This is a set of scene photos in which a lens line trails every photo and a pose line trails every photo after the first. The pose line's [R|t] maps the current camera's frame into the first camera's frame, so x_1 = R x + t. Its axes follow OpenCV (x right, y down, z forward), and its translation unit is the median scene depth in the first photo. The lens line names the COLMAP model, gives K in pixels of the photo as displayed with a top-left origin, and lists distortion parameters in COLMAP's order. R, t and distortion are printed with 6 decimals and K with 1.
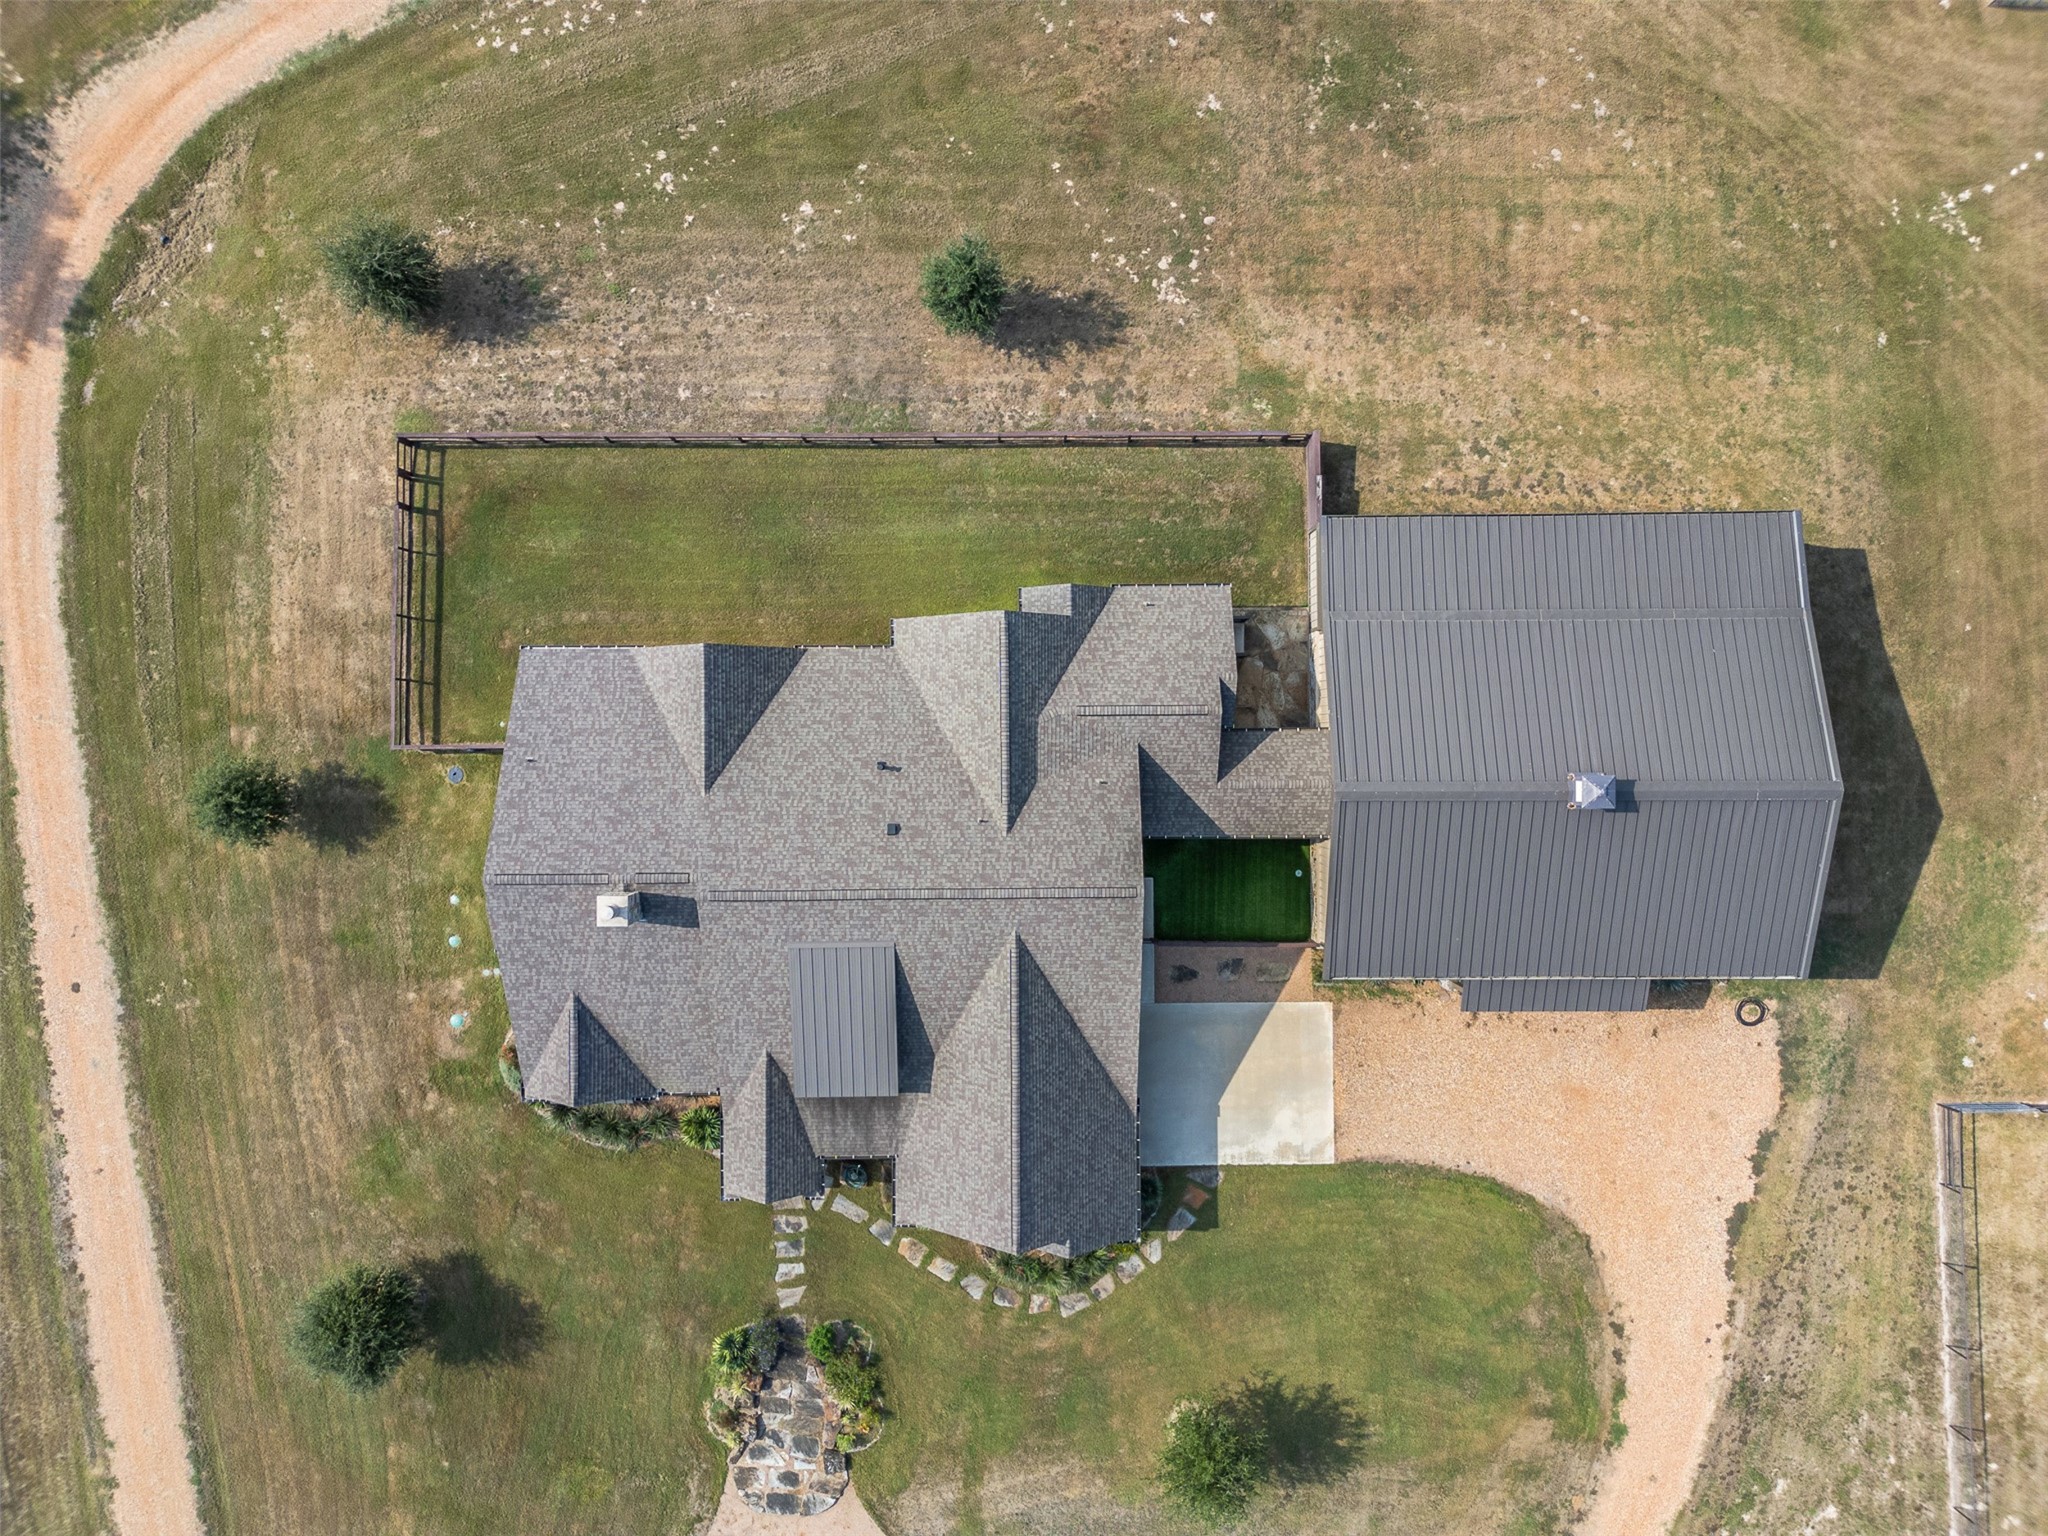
lens RADIAL K [[1420.6, 0, 1029.8], [0, 1420.6, 764.3], [0, 0, 1]] dist [0.057181, -0.019132]
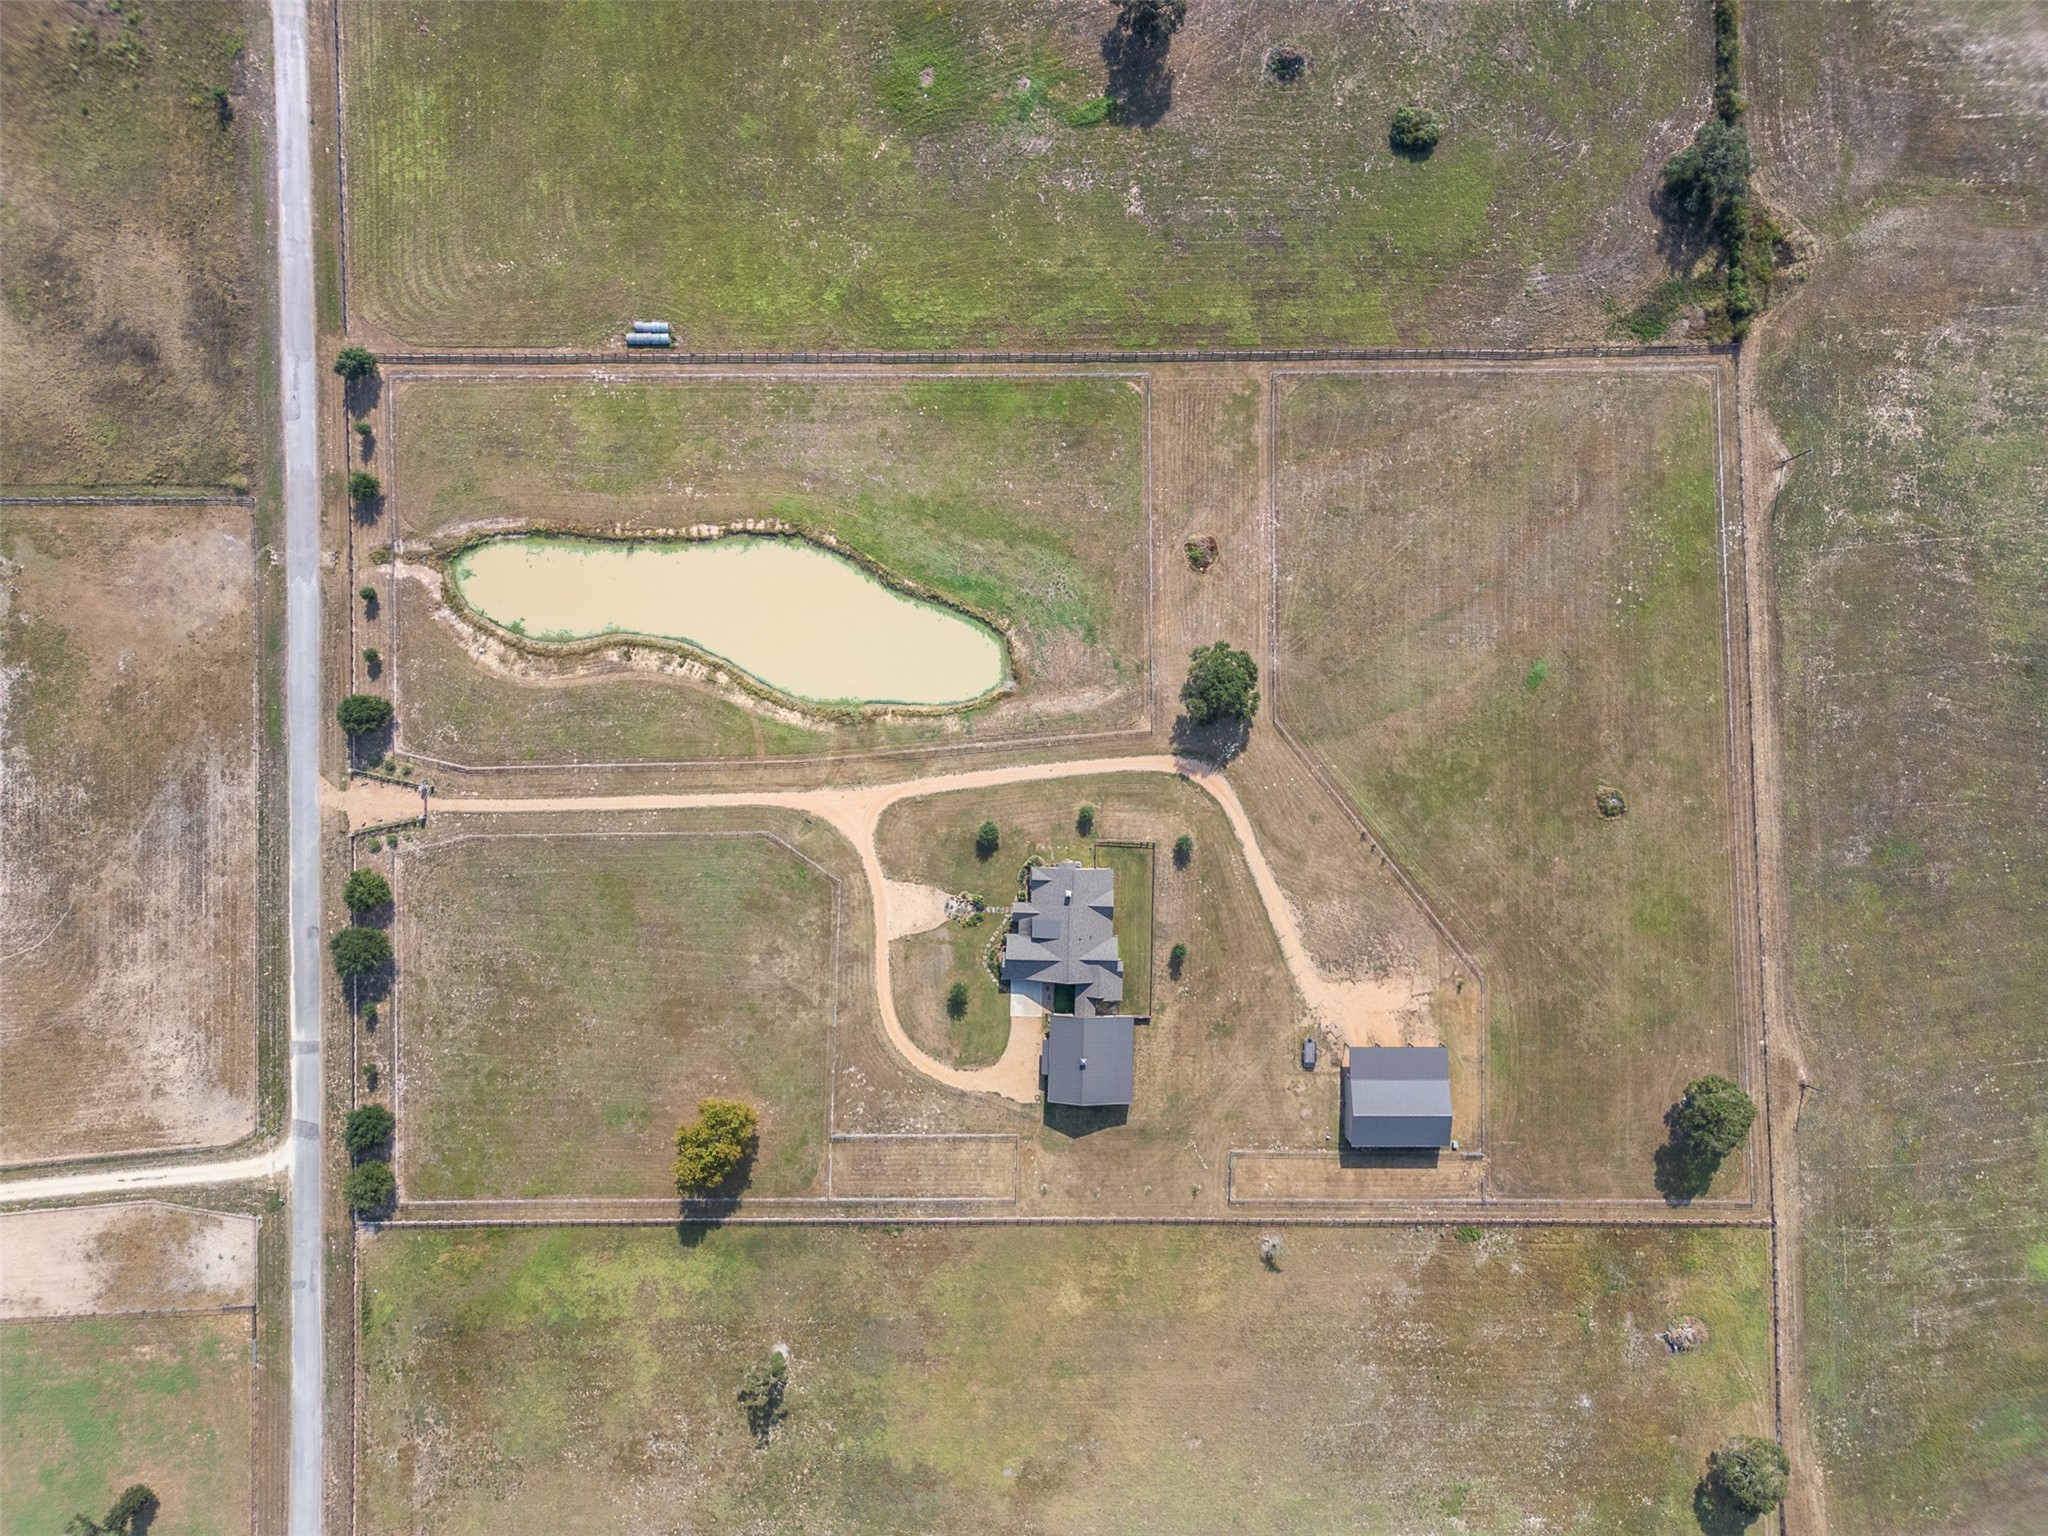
lens RADIAL K [[1420.6, 0, 1023.5], [0, 1420.6, 761.3], [0, 0, 1]] dist [0.057181, -0.019132]
pose [[-0.029488, 0.999529, -0.008522, -0.670533], [-0.999390, -0.029322, 0.018962, 0.163554], [0.018703, 0.009076, 0.999784, -4.174413]]
